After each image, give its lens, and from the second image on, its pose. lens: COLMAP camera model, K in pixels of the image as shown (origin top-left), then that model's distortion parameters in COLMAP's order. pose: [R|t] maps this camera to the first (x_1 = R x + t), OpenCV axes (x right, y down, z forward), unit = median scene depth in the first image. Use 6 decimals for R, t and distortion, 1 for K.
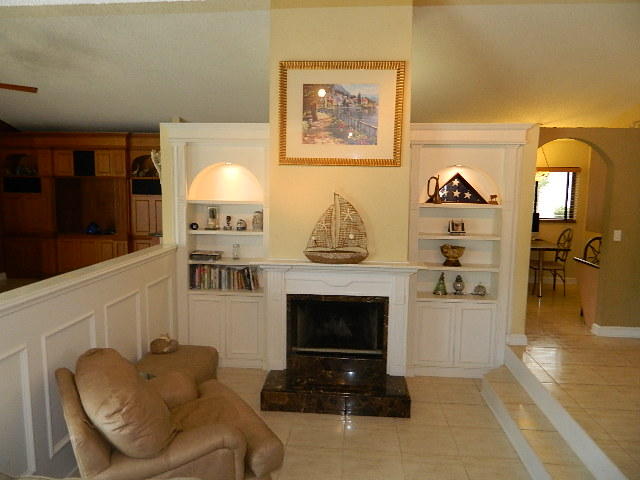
lens RADIAL K [[471.2, 0, 316.5], [0, 471.2, 235.3], [0, 0, 1]] dist [0.005428, 0.002633]
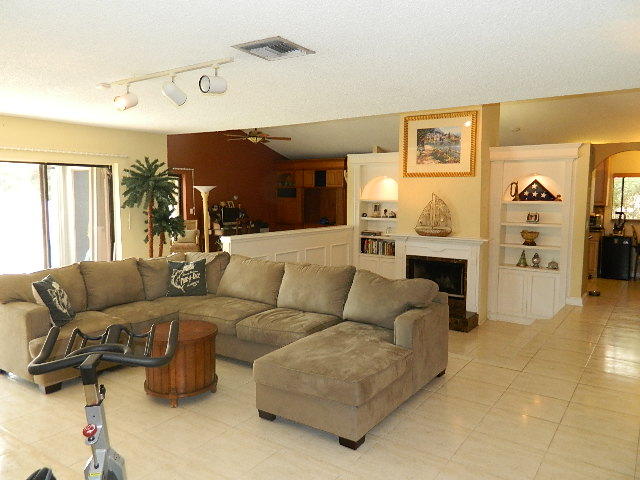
lens RADIAL K [[486.8, 0, 317.5], [0, 486.8, 233.1], [0, 0, 1]] dist [0.034762, 0.000451]
pose [[0.862062, 0.034840, -0.505604, 0.520880], [-0.051111, 0.998525, -0.018338, 0.094440], [0.504219, 0.041651, 0.862571, -0.625184]]
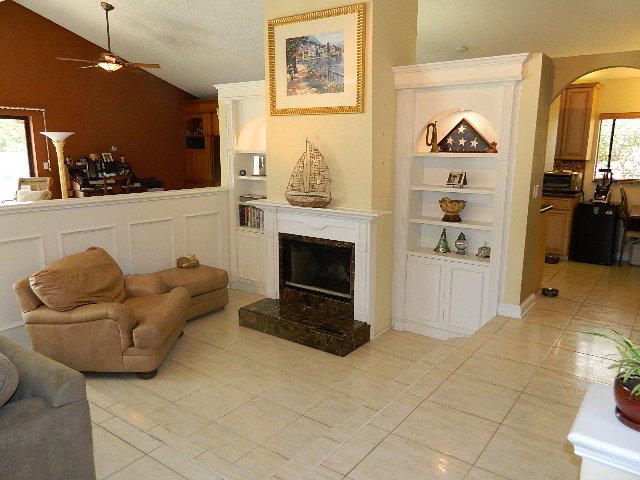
lens RADIAL K [[486.8, 0, 317.5], [0, 486.8, 233.1], [0, 0, 1]] dist [0.034762, 0.000451]
pose [[0.850664, 0.086615, -0.518525, 0.608654], [-0.054703, 0.995563, 0.076558, 0.031514], [0.522856, -0.036760, 0.851628, 0.056812]]
